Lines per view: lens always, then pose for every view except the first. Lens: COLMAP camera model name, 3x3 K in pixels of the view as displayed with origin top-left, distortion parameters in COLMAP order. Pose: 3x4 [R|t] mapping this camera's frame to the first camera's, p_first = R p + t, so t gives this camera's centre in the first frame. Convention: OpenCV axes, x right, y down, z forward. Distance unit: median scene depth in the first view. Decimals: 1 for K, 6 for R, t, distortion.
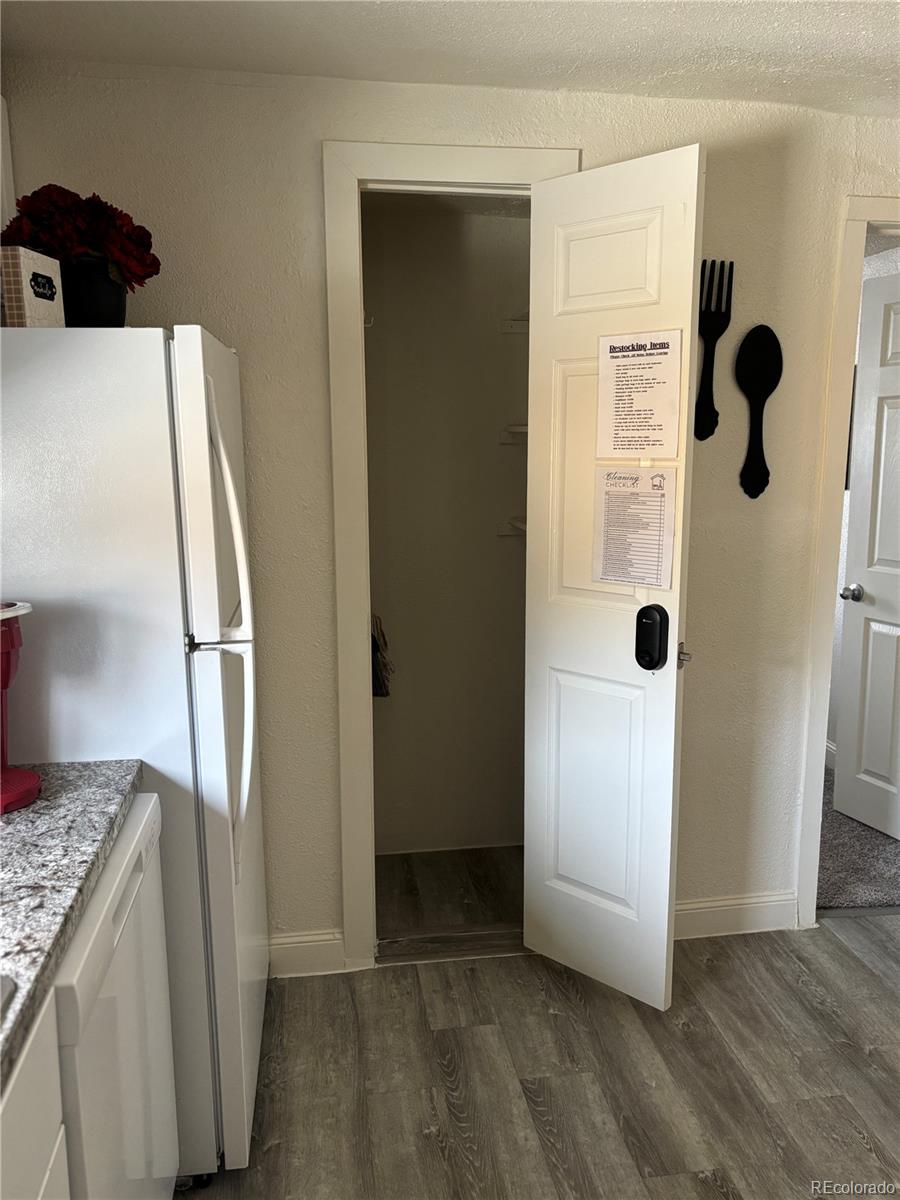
lens RADIAL K [[970.5, 0, 449.1], [0, 970.5, 601.8], [0, 0, 1]] dist [0.050109, -0.059775]
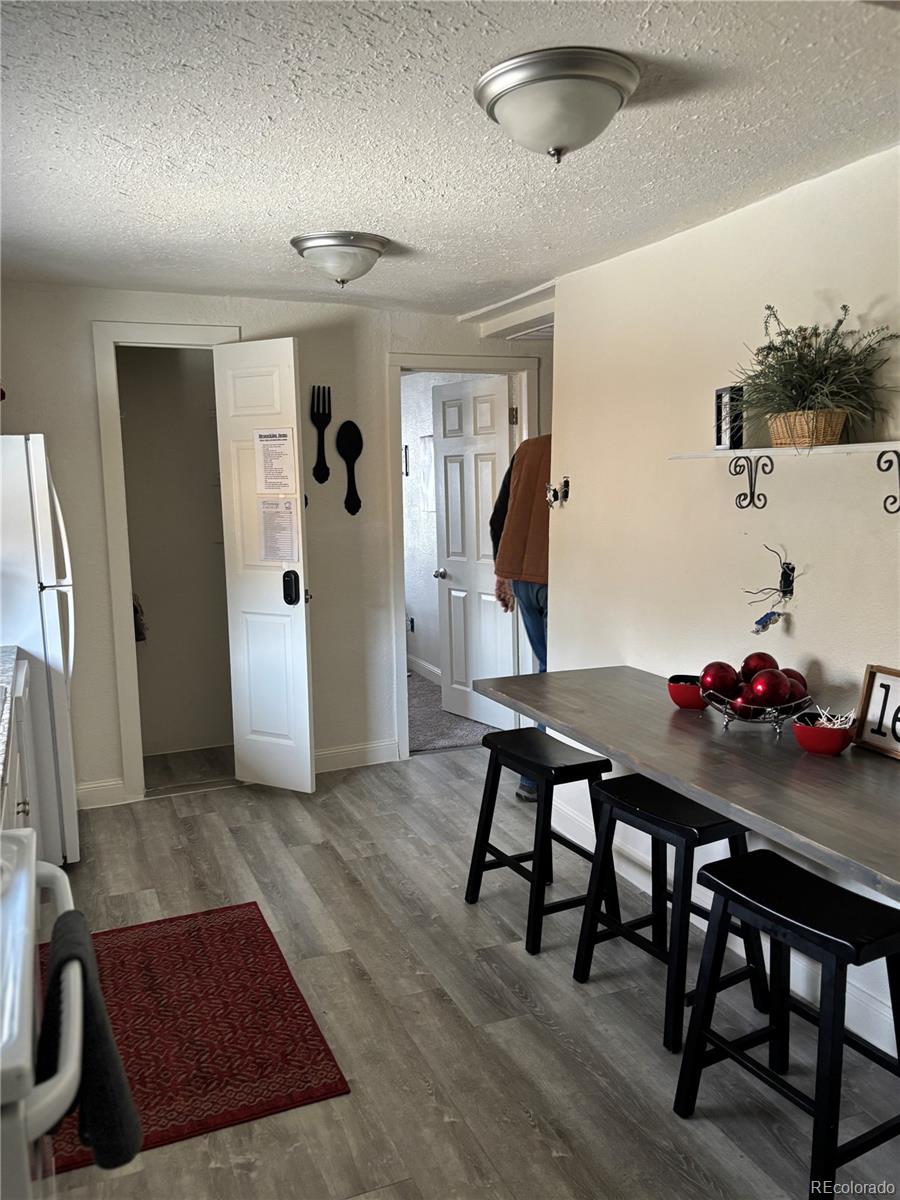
lens RADIAL K [[970.5, 0, 450.1], [0, 970.5, 601.6], [0, 0, 1]] dist [0.050109, -0.059775]
pose [[0.969956, -0.047492, 0.238598, 0.054999], [0.057266, 0.997773, -0.034199, 0.138817], [-0.236443, 0.046835, 0.970516, -0.855515]]
